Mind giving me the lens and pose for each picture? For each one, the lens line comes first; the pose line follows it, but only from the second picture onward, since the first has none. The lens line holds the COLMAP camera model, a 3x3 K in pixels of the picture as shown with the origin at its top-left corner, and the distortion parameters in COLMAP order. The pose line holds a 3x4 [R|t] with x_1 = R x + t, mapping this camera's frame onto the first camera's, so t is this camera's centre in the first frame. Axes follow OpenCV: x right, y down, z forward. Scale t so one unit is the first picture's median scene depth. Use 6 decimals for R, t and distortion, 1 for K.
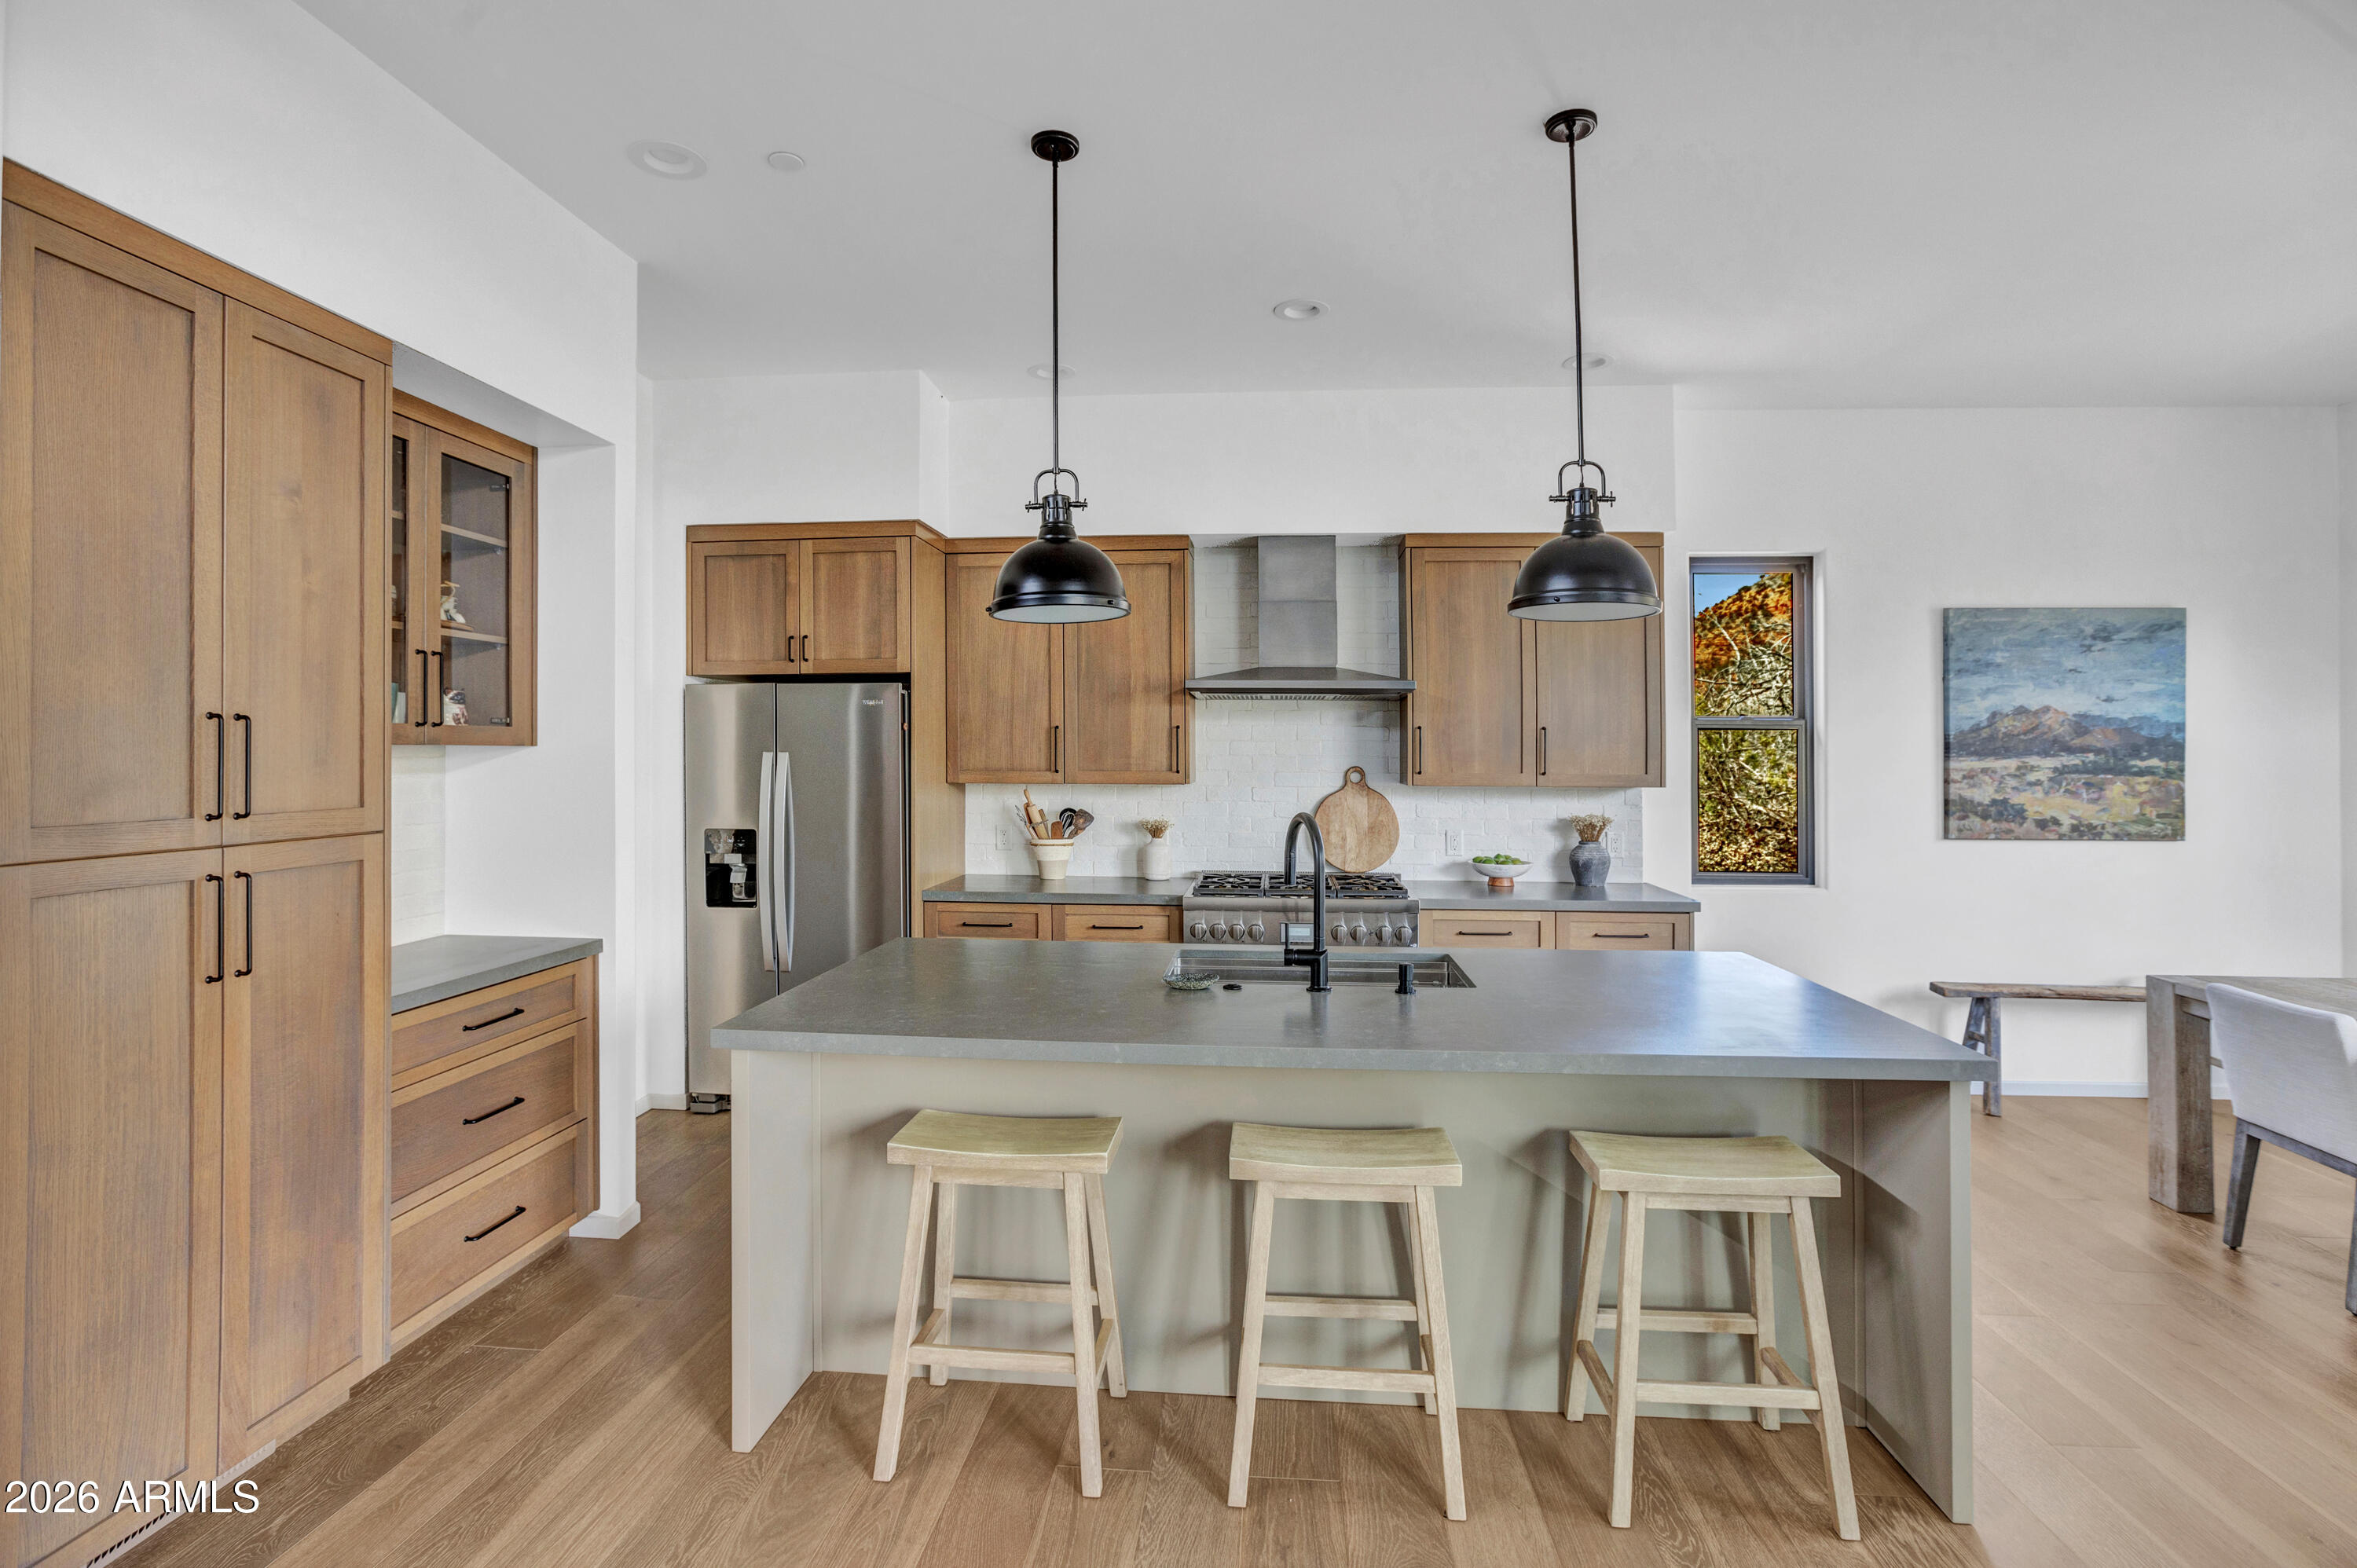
lens RADIAL K [[1108.3, 0, 1187.2], [0, 1108.3, 767.1], [0, 0, 1]] dist [-0.037966, 0.000064]
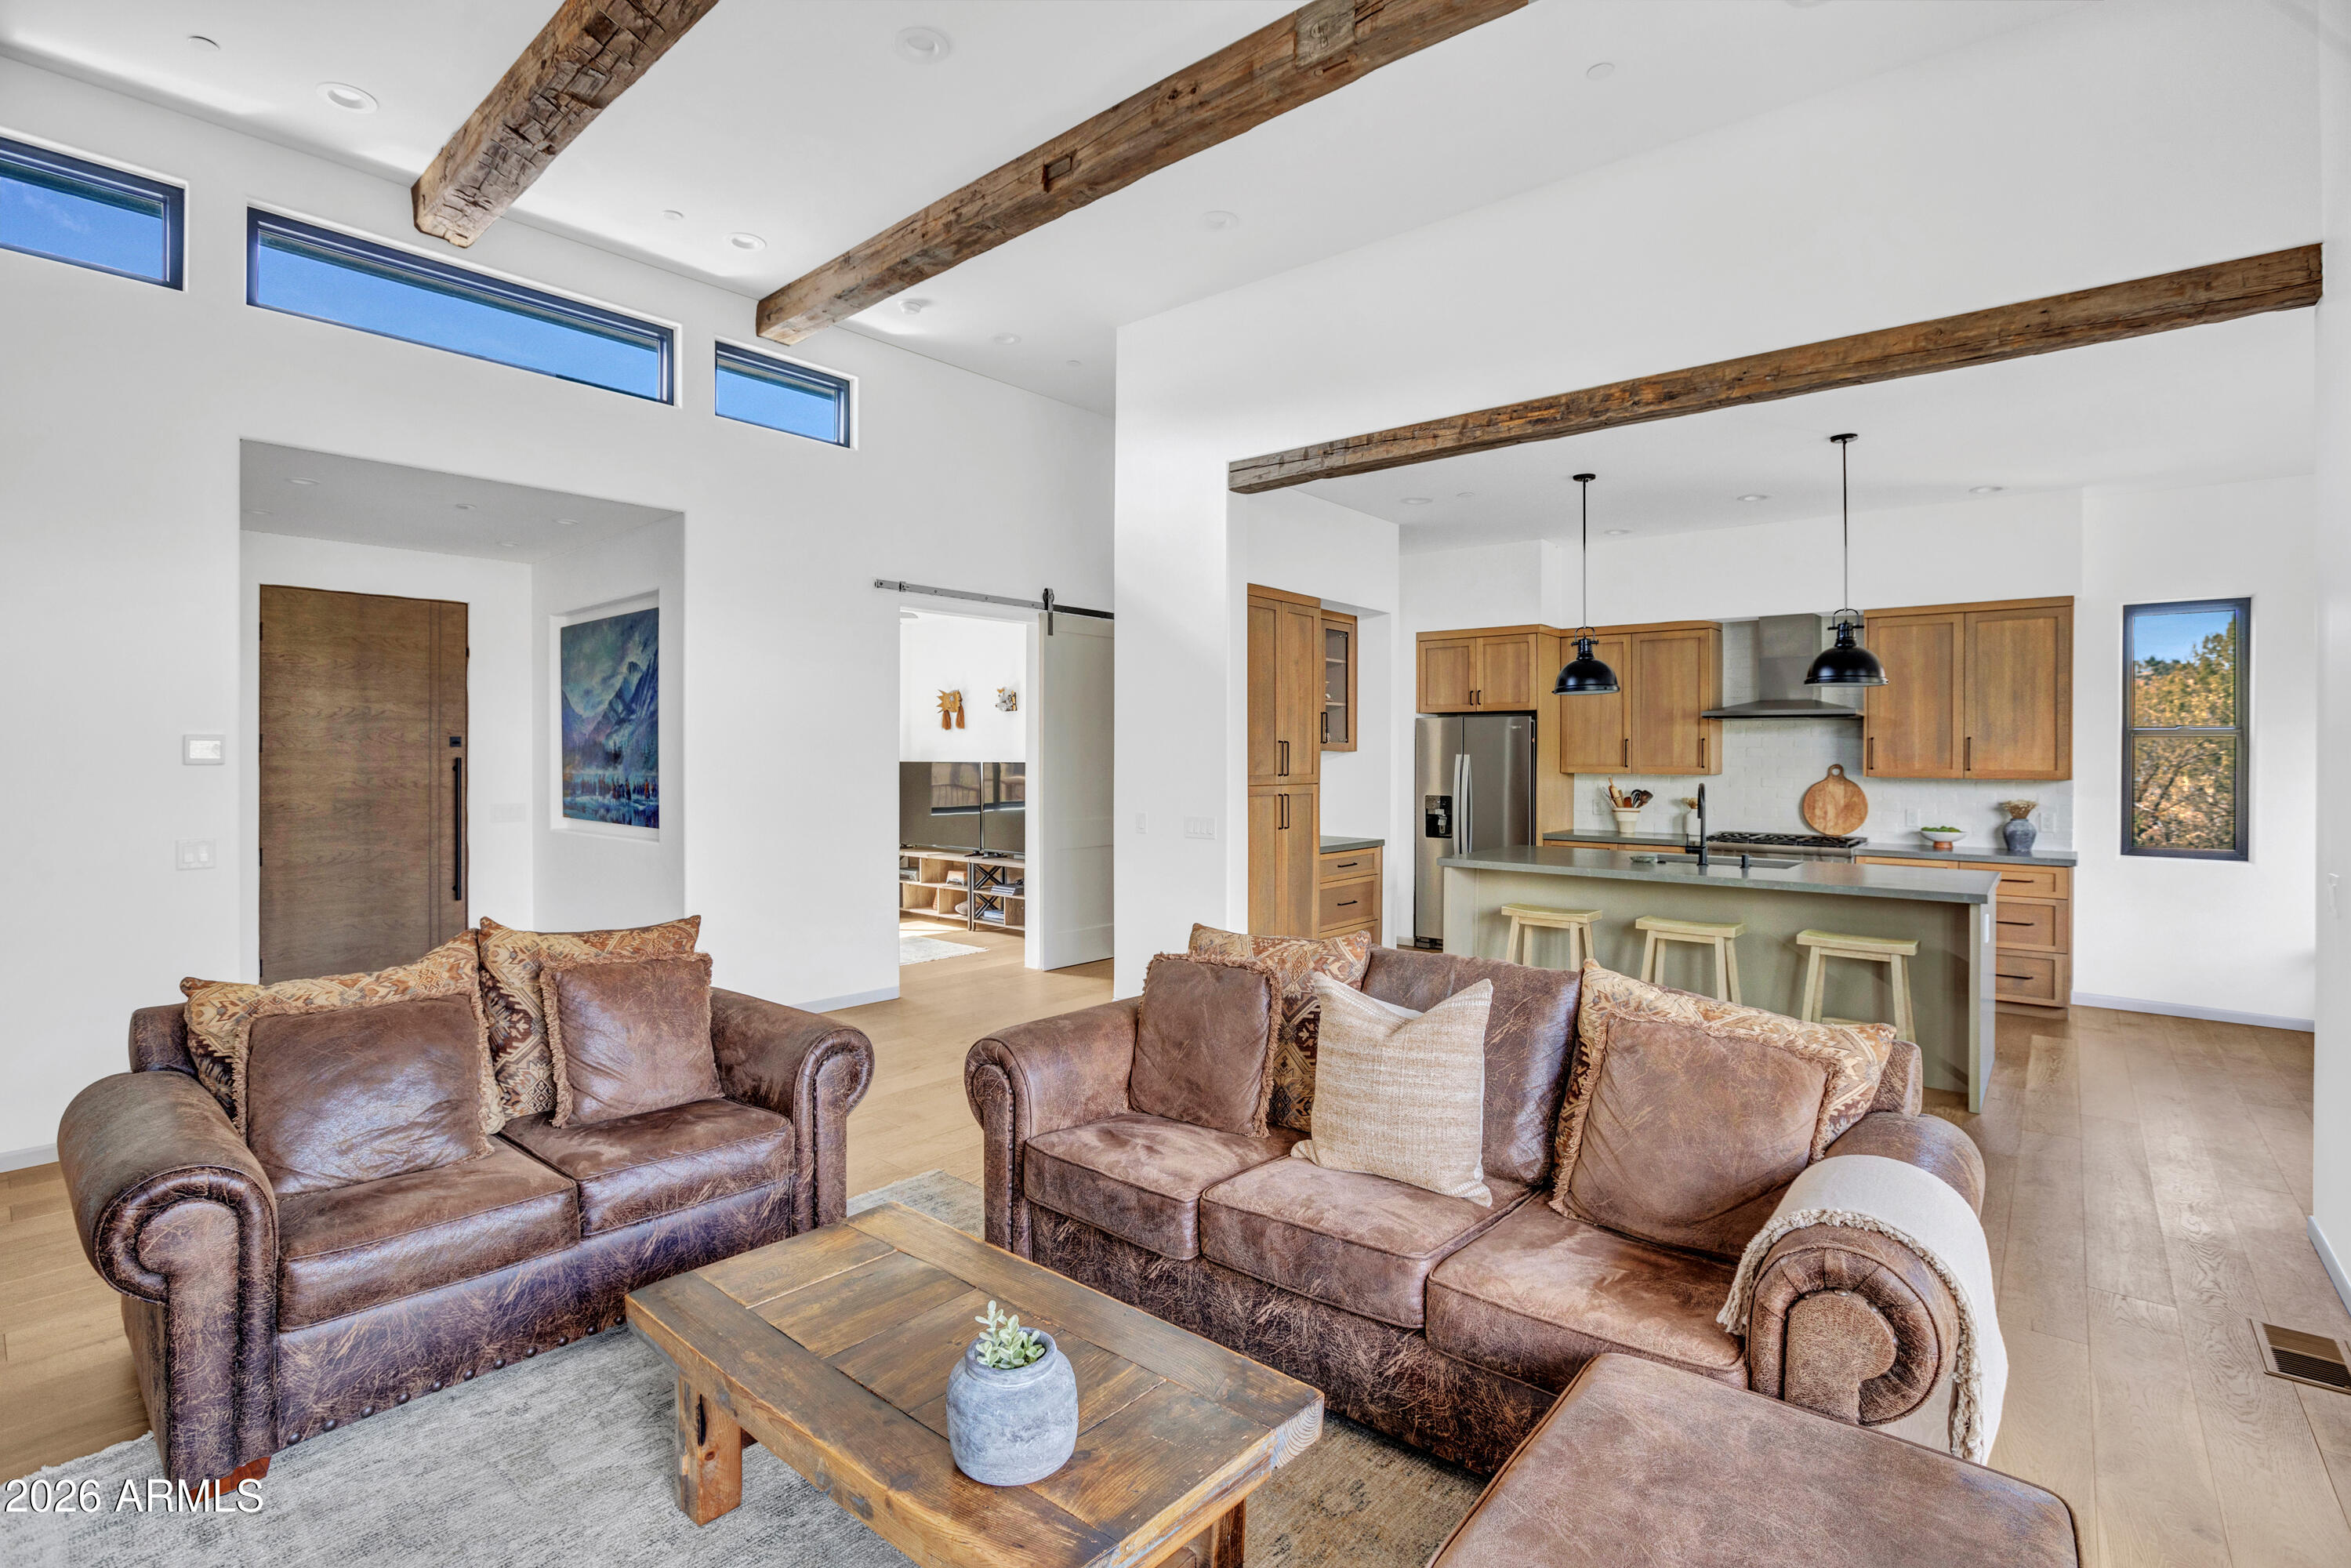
lens RADIAL K [[1105.6, 0, 1184.2], [0, 1105.6, 767.2], [0, 0, 1]] dist [-0.037966, 0.000064]
pose [[0.820809, 0.006871, -0.571162, 0.274005], [-0.009147, 0.999958, -0.001116, 0.012738], [0.571130, 0.006140, 0.820837, -0.716901]]
